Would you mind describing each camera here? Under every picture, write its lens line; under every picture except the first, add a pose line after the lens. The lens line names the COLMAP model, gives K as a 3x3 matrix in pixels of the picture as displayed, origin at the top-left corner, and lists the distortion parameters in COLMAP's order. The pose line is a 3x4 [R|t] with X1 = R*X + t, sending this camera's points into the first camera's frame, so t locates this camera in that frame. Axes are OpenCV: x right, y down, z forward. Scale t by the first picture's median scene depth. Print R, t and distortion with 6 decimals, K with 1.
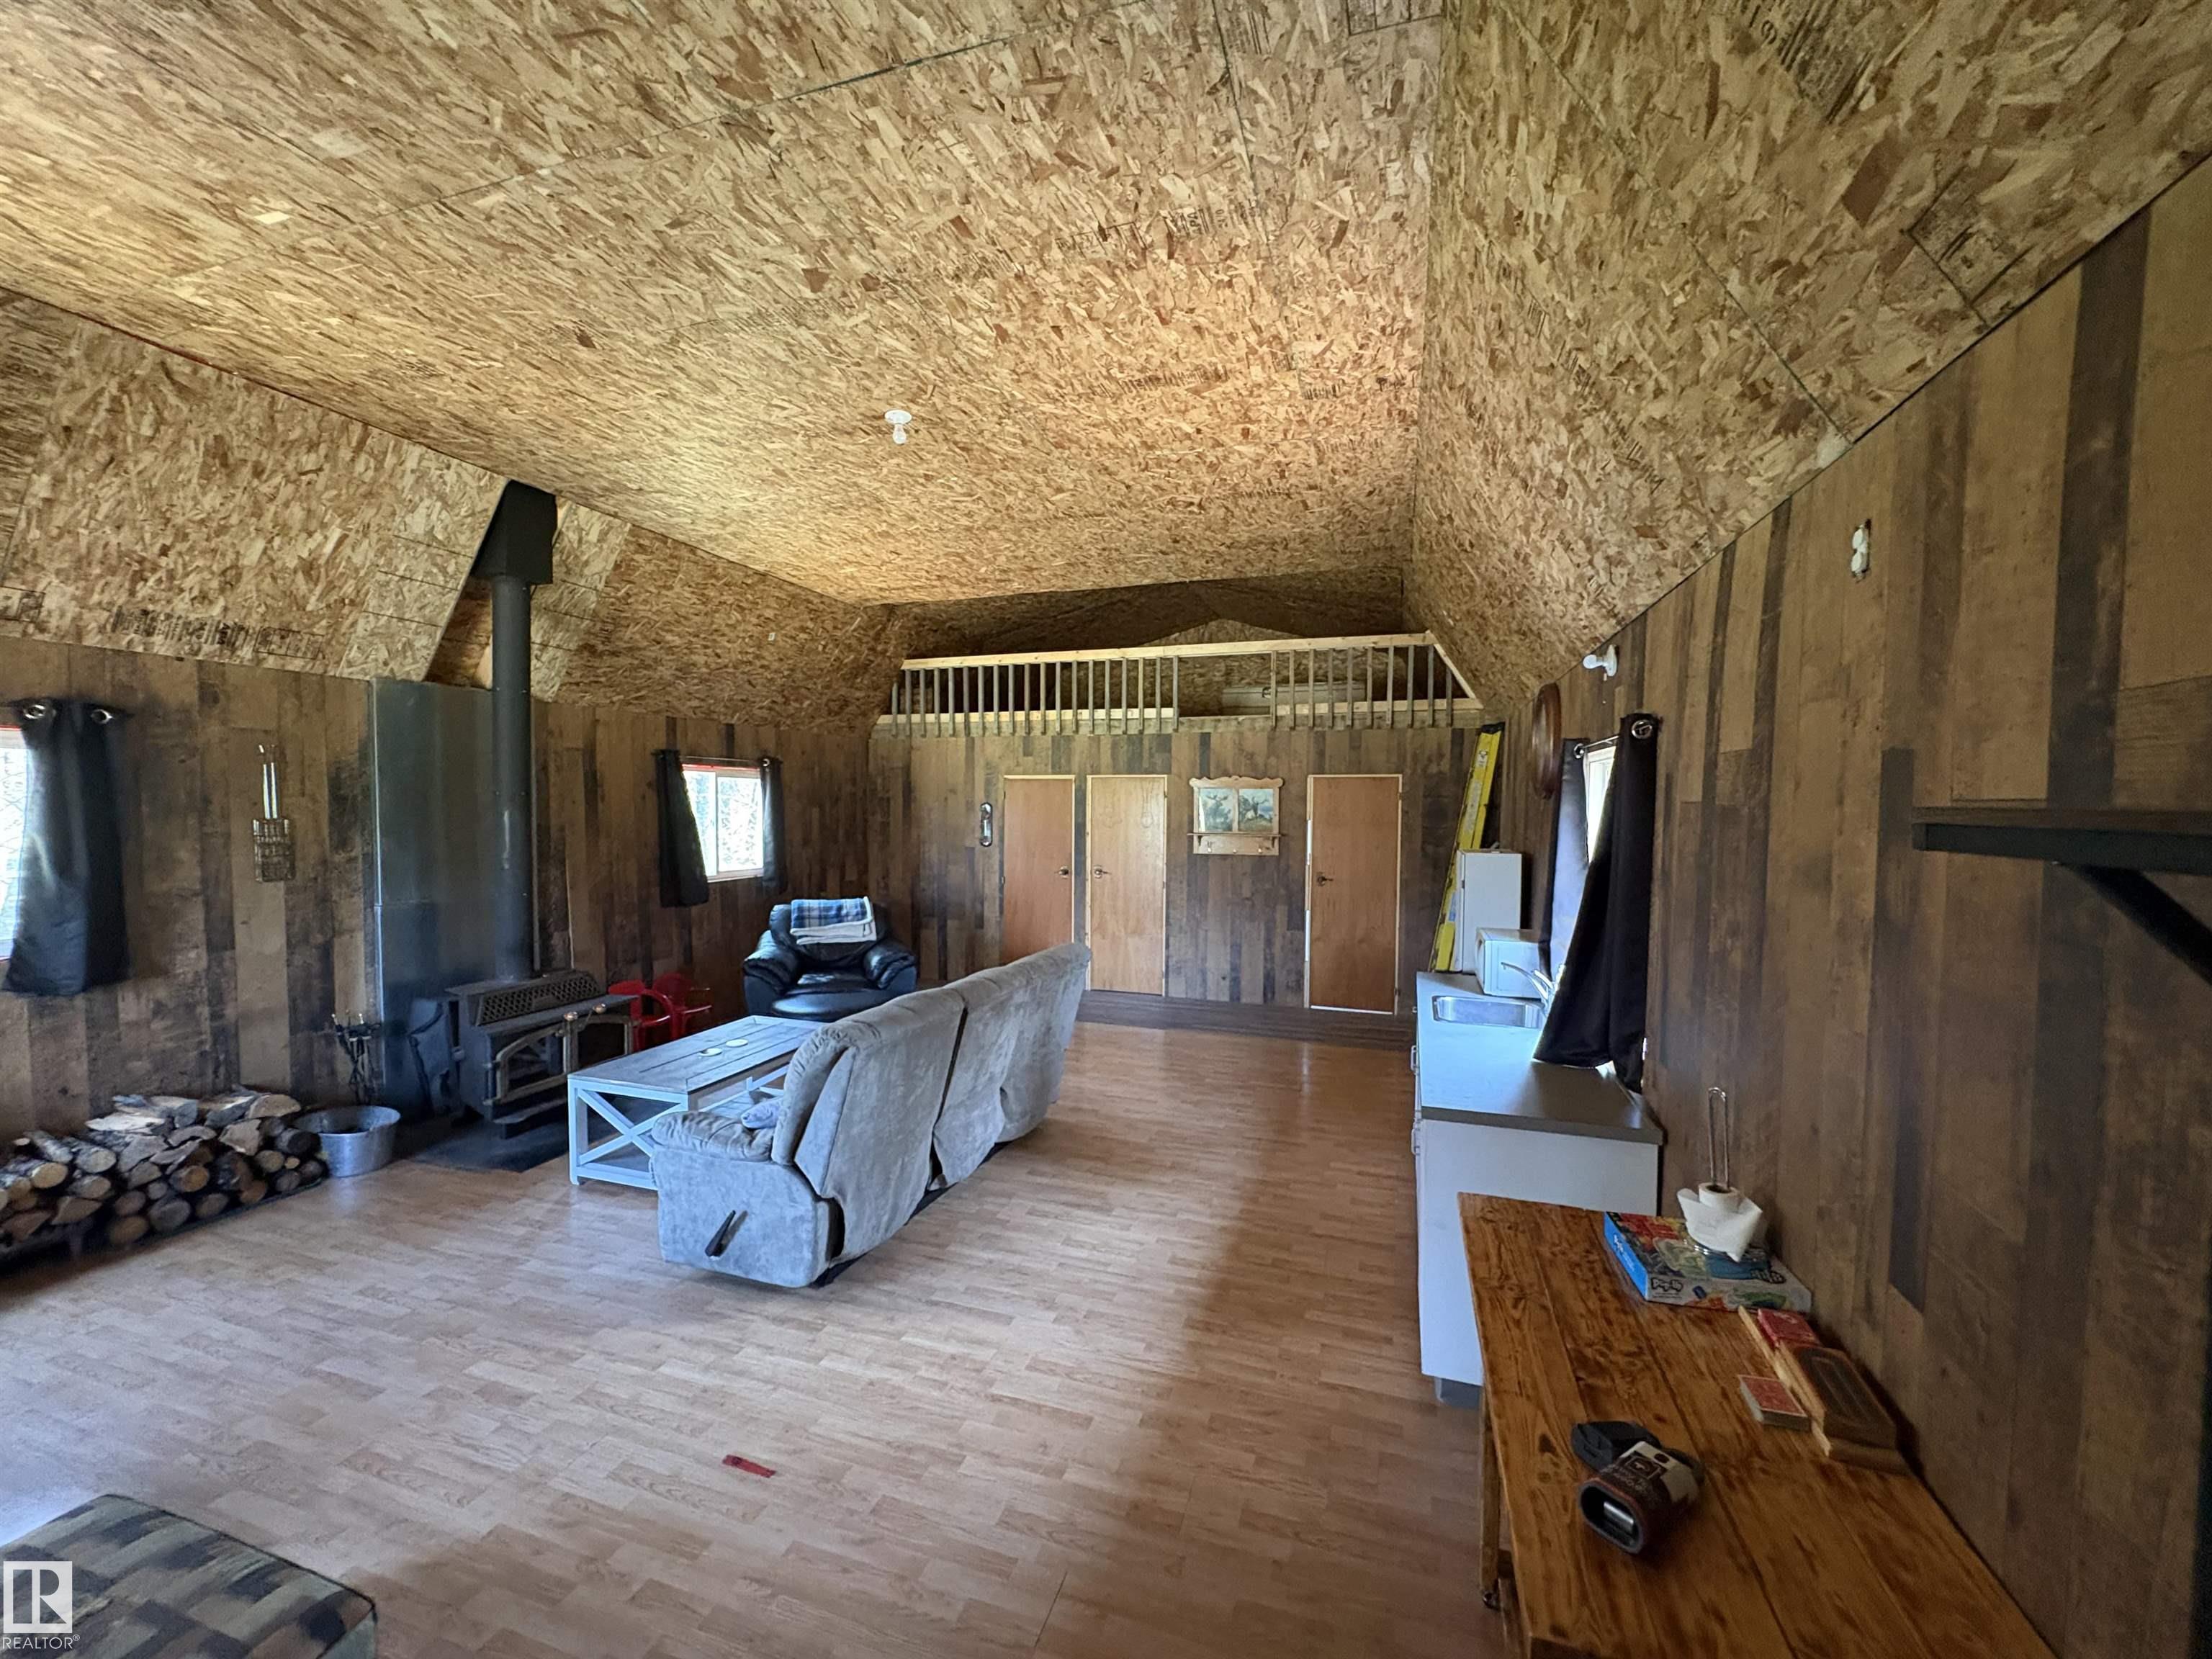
lens RADIAL K [[885.8, 0, 1106.0], [0, 885.8, 829.5], [0, 0, 1]] dist [-0.000134, -0.000068]
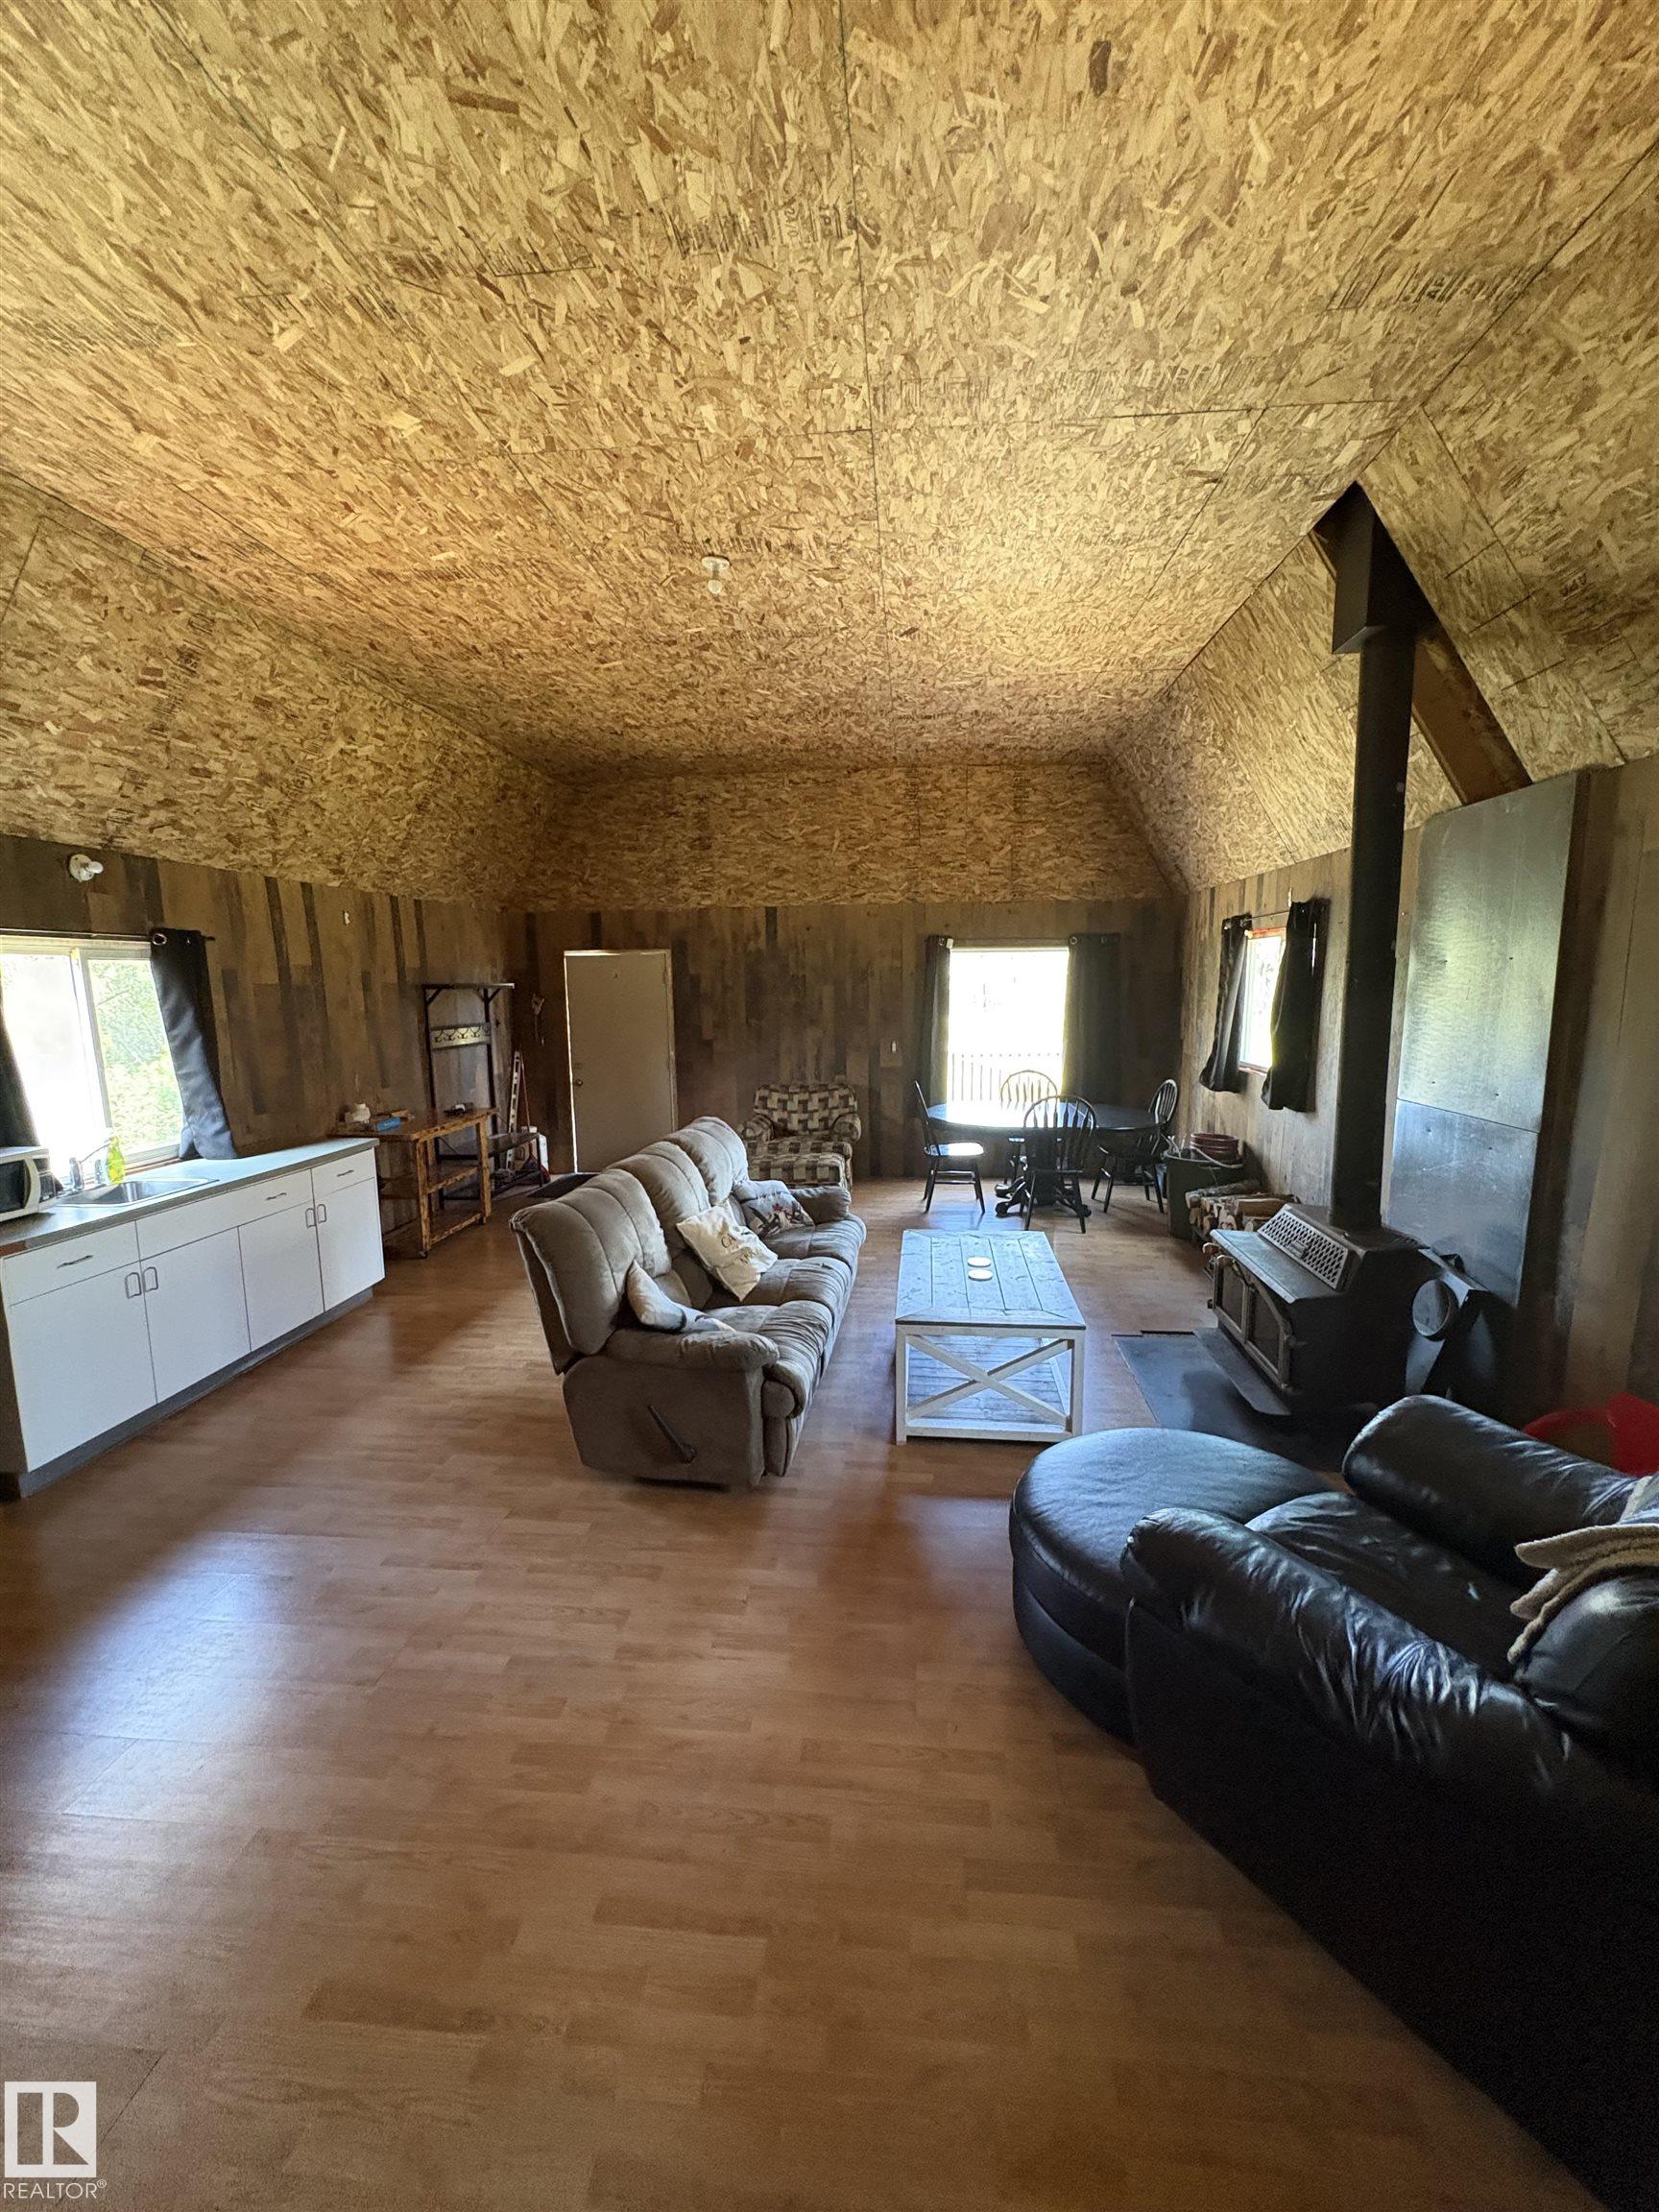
lens RADIAL K [[885.8, 0, 829.5], [0, 885.8, 1106.0], [0, 0, 1]] dist [-0.000134, -0.000068]
pose [[-0.975010, 0.038021, -0.218885, -0.128219], [0.000605, 0.985697, 0.168524, -0.060958], [0.222162, 0.164180, -0.961087, 2.066856]]
